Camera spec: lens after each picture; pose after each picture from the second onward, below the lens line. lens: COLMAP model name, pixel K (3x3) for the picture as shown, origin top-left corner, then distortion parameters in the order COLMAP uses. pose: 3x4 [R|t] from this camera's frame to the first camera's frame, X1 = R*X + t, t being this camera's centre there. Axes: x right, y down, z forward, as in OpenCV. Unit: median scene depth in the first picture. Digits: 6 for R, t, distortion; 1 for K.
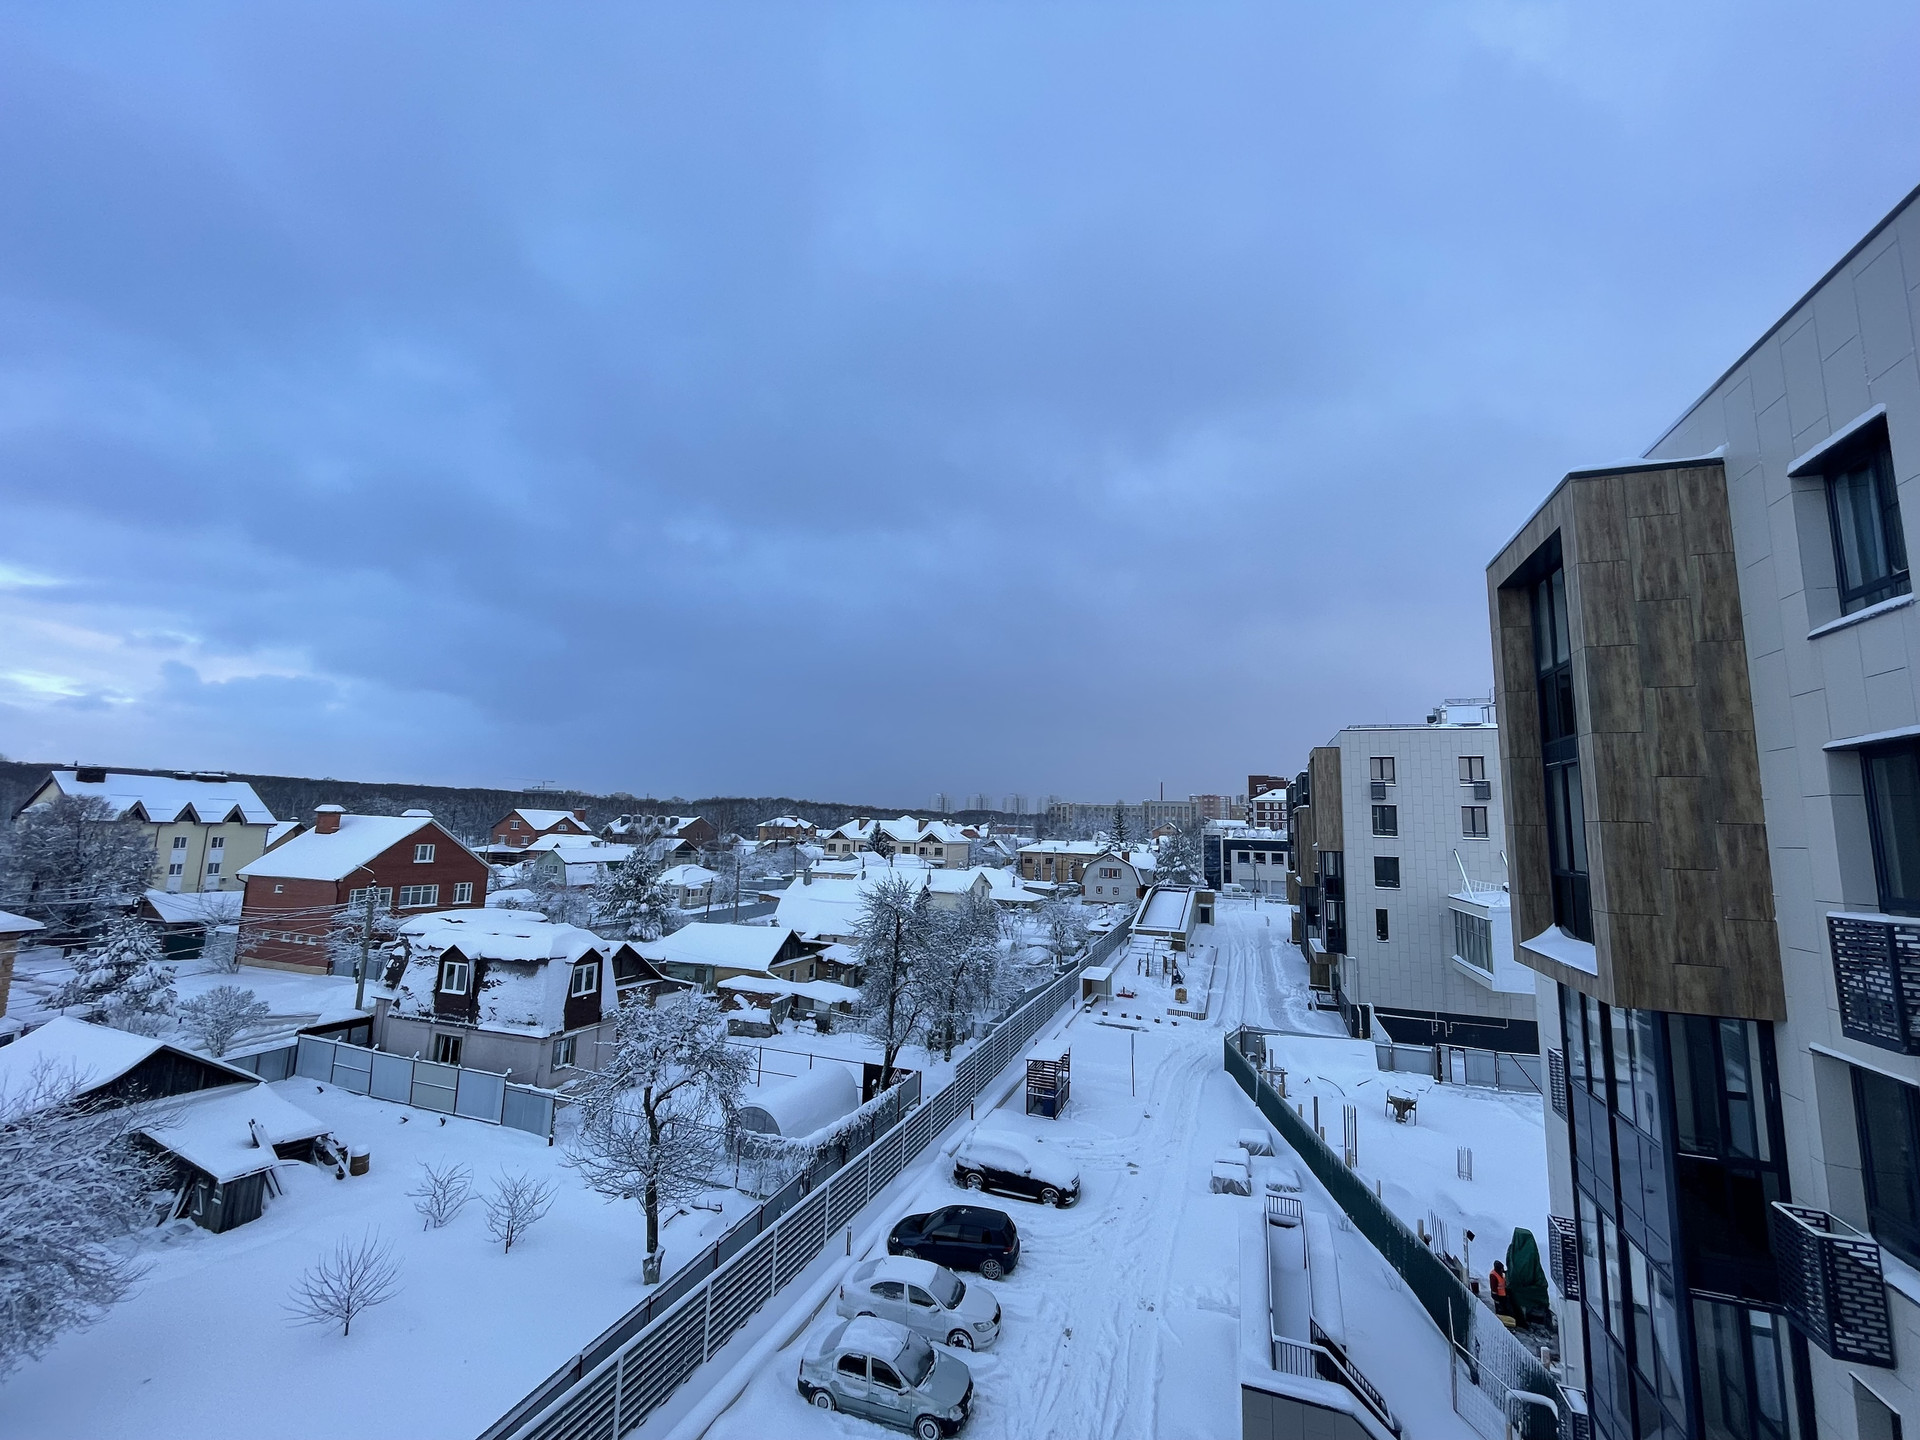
lens RADIAL K [[776.1, 0, 965.8], [0, 776.1, 725.4], [0, 0, 1]] dist [-0.006458, 0.000425]
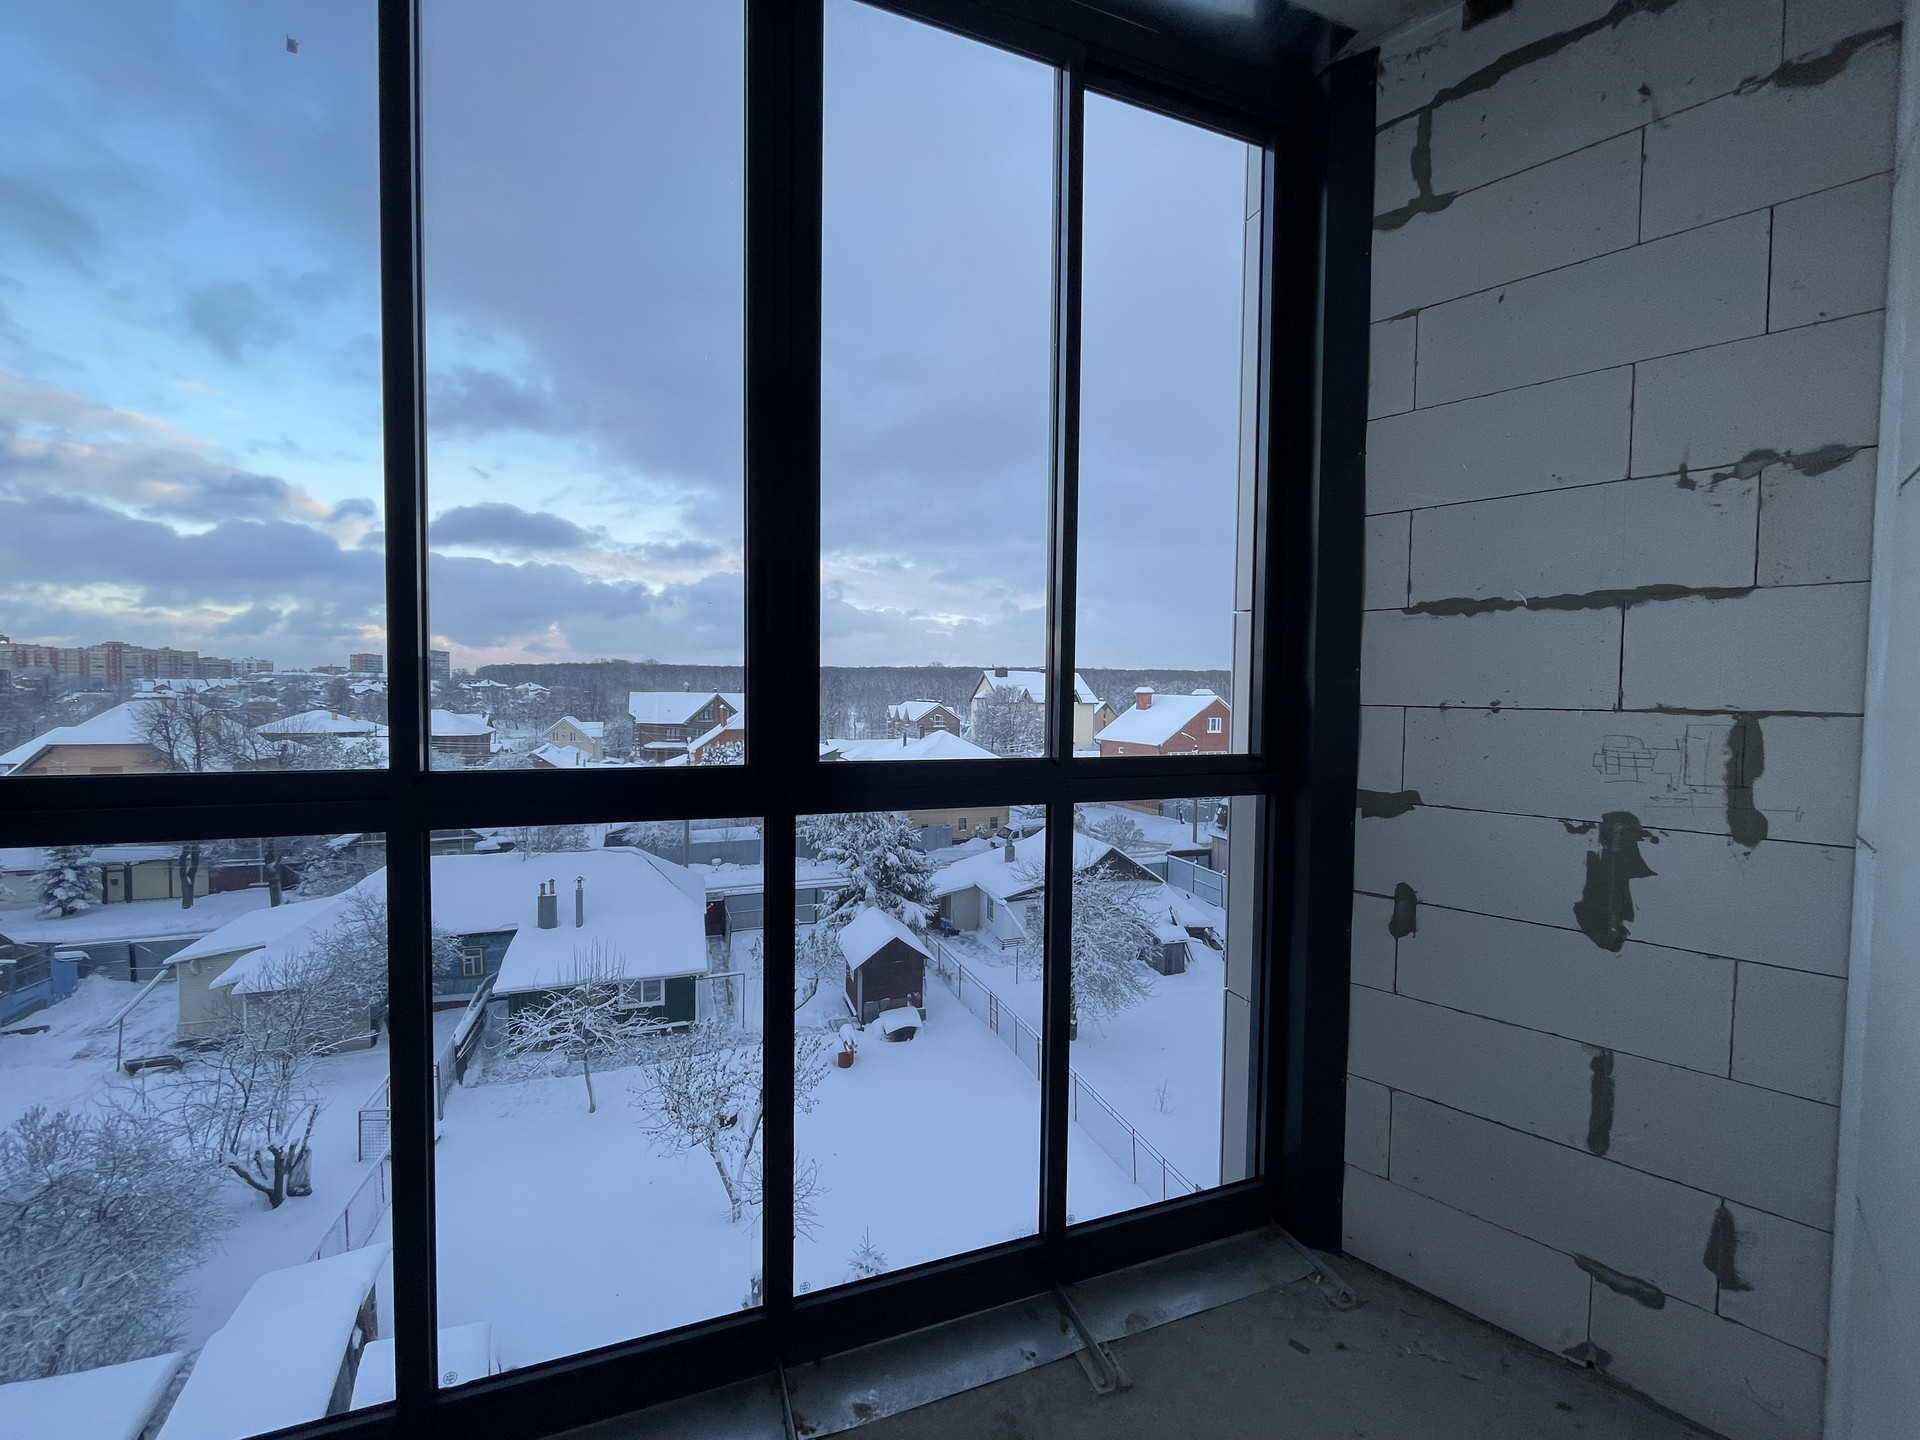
lens RADIAL K [[776.1, 0, 957.2], [0, 776.1, 720.8], [0, 0, 1]] dist [-0.006458, 0.000425]
pose [[0.640902, 0.005618, -0.767602, -0.040984], [0.111816, 0.988624, 0.100596, -0.009691], [0.759435, -0.150302, 0.632983, -0.086016]]
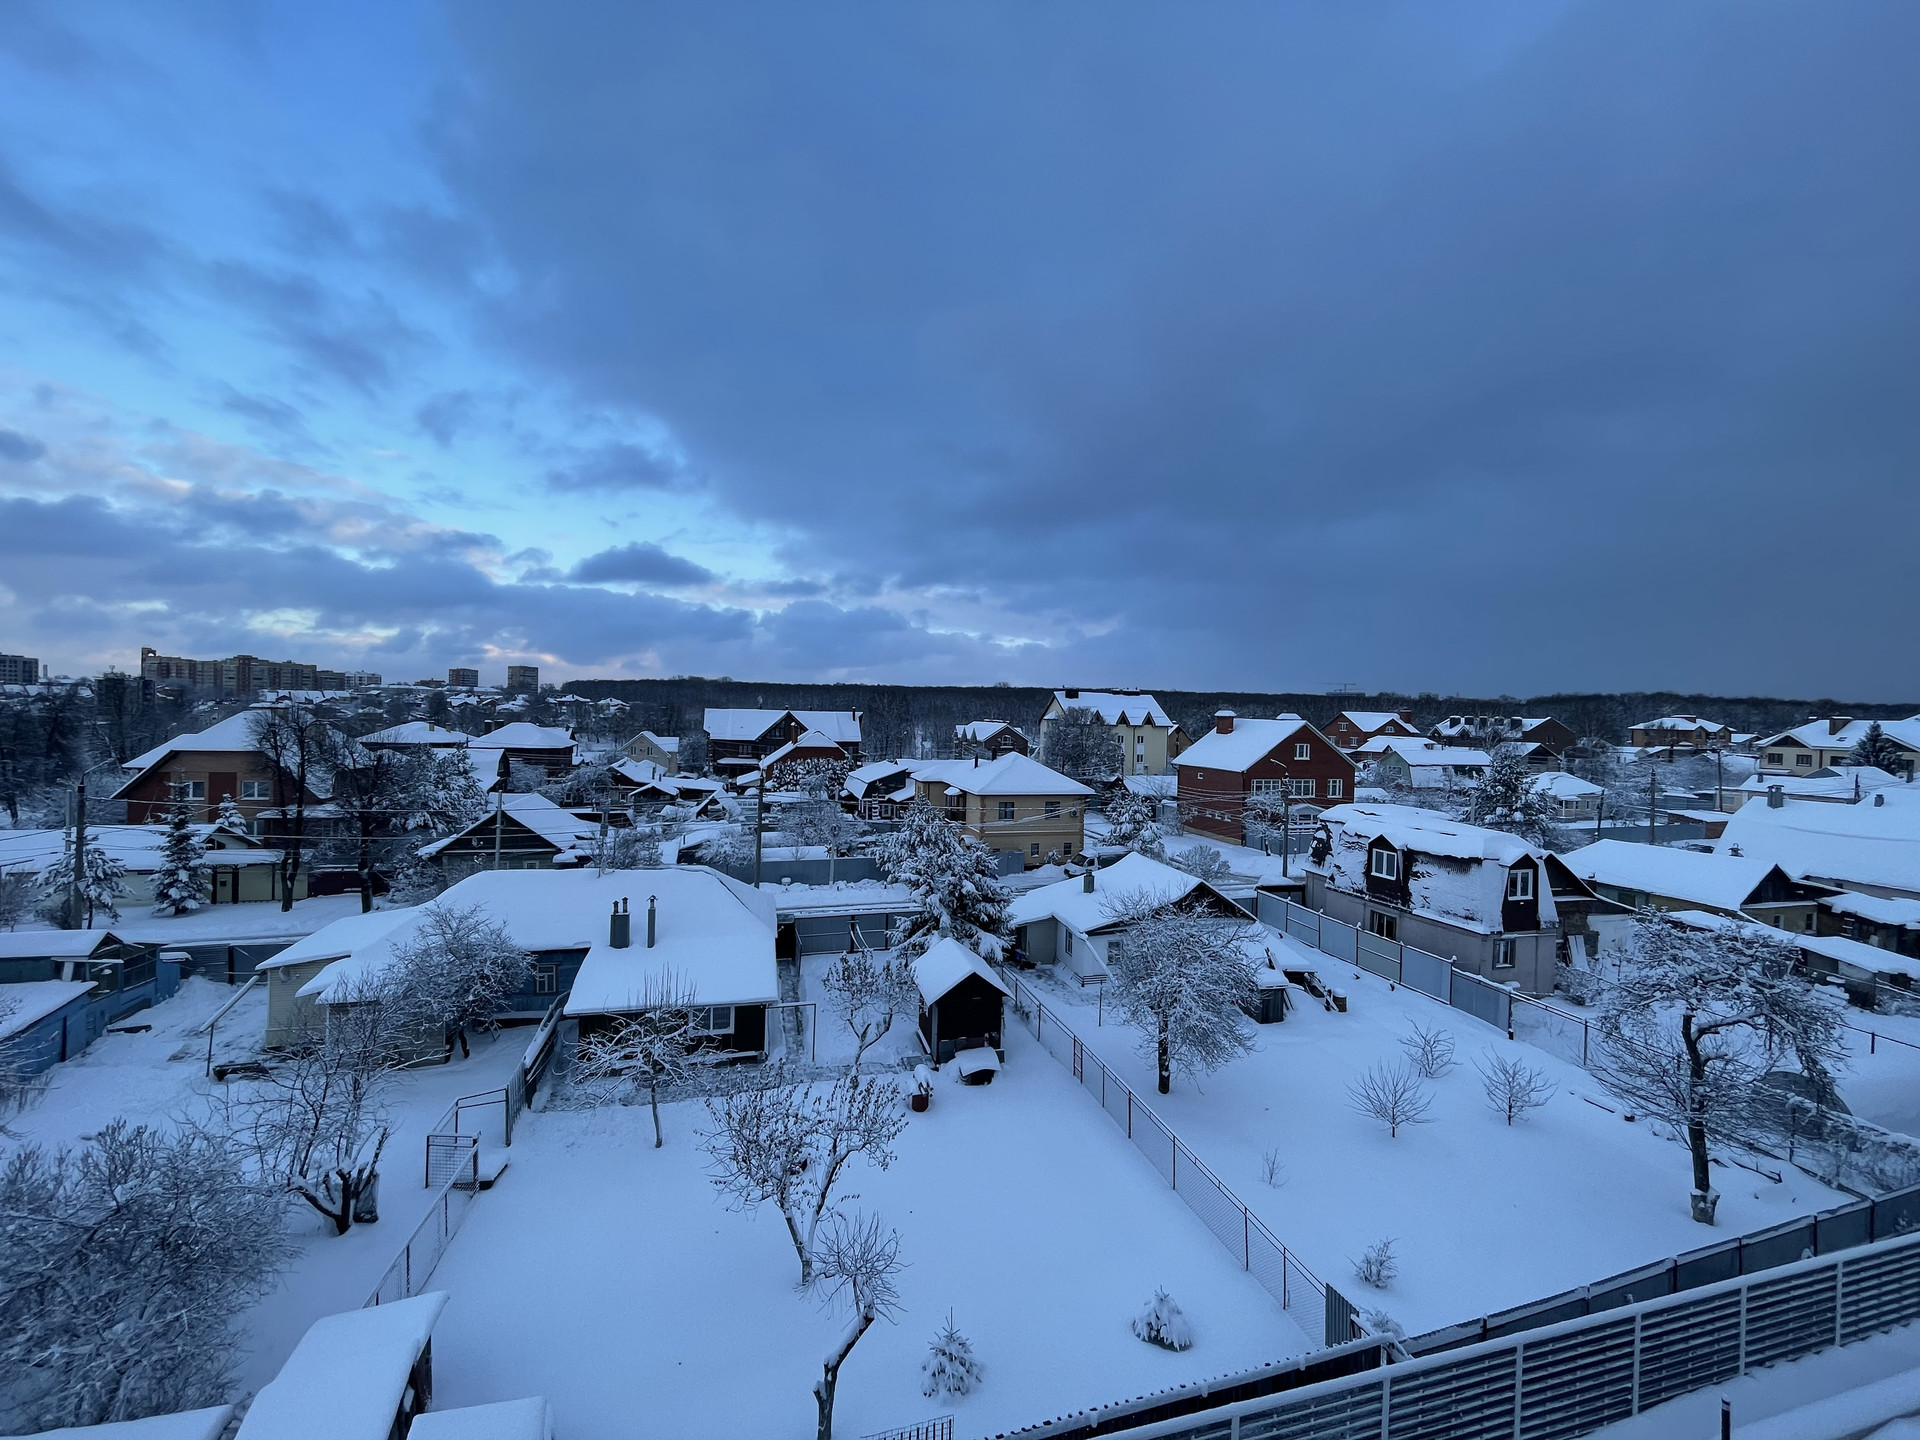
lens RADIAL K [[776.1, 0, 955.3], [0, 776.1, 721.6], [0, 0, 1]] dist [-0.006458, 0.000425]
pose [[0.572818, -0.004306, -0.819672, -0.075161], [0.103057, 0.992429, 0.066807, -0.009775], [0.813178, -0.122741, 0.568925, -0.077627]]
